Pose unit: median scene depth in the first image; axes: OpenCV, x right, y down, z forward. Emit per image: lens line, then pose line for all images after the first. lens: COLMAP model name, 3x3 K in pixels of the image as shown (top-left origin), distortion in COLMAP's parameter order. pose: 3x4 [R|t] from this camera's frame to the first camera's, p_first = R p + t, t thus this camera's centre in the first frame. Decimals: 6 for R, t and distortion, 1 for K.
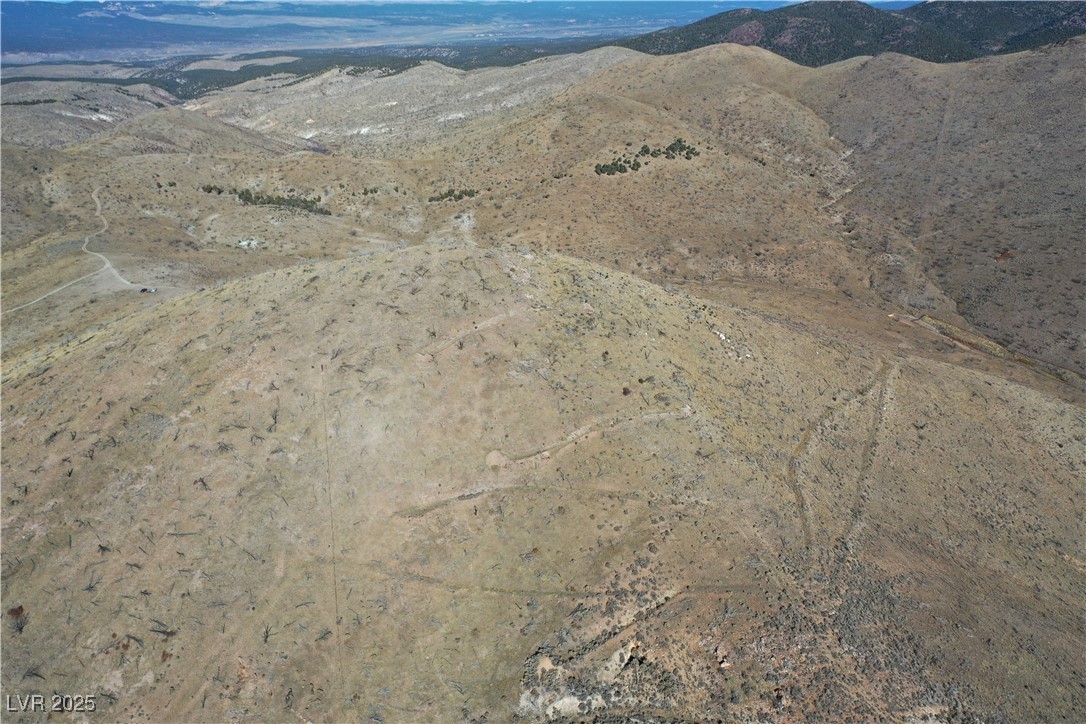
lens RADIAL K [[859.6, 0, 544.1], [0, 859.6, 362.8], [0, 0, 1]] dist [-0.003585, 0.005339]
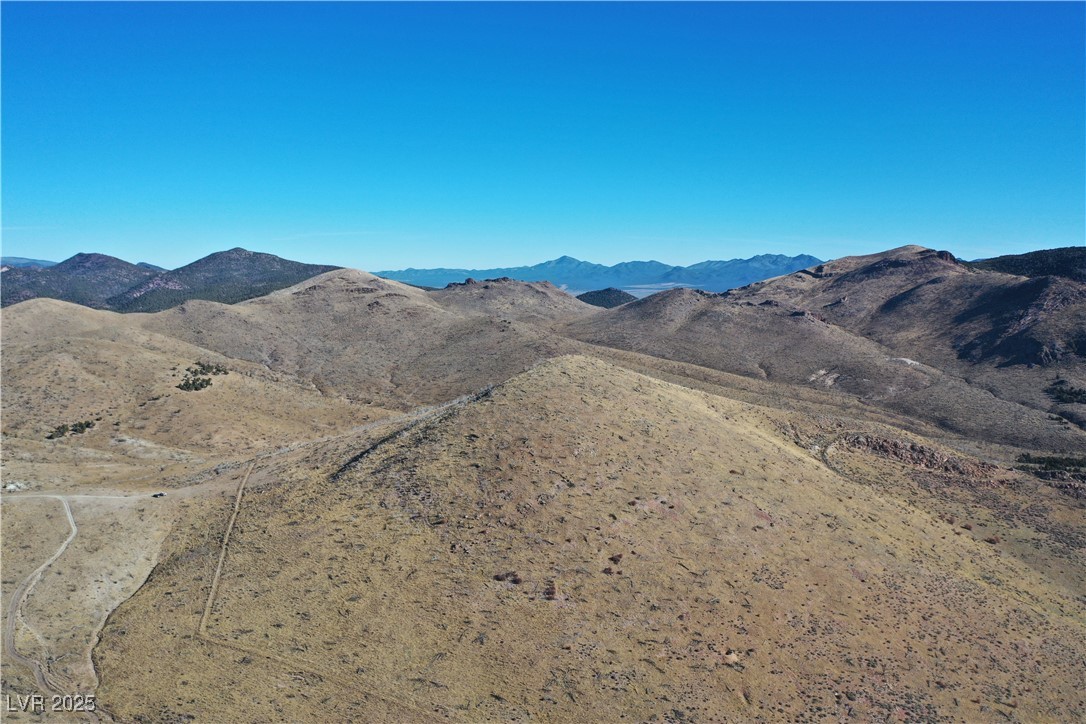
lens RADIAL K [[859.6, 0, 543.2], [0, 859.6, 363.4], [0, 0, 1]] dist [-0.003585, 0.005339]
pose [[0.474594, -0.095010, 0.875062, -0.709086], [0.346963, 0.933855, -0.086783, 0.010877], [-0.808936, 0.344801, 0.476168, 0.053744]]
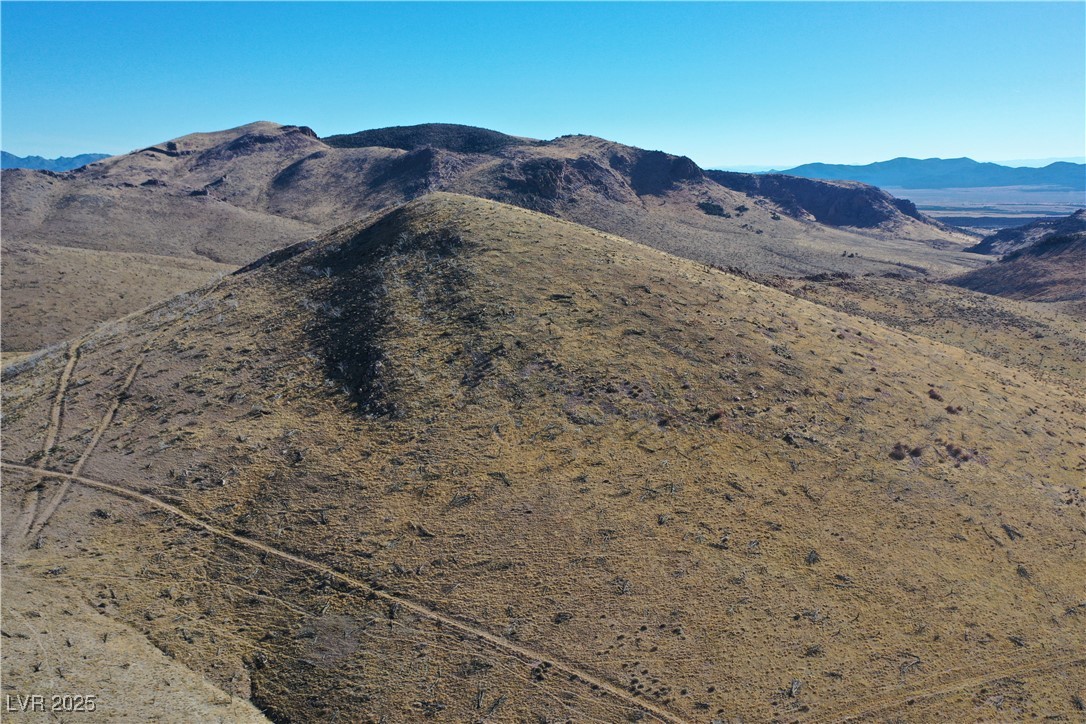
lens RADIAL K [[859.6, 0, 543.7], [0, 859.6, 362.5], [0, 0, 1]] dist [-0.003585, 0.005339]
pose [[-0.361425, -0.205790, 0.909408, -0.560287], [0.379135, 0.858630, 0.344979, -0.119354], [-0.851838, 0.469473, -0.232308, 0.504421]]
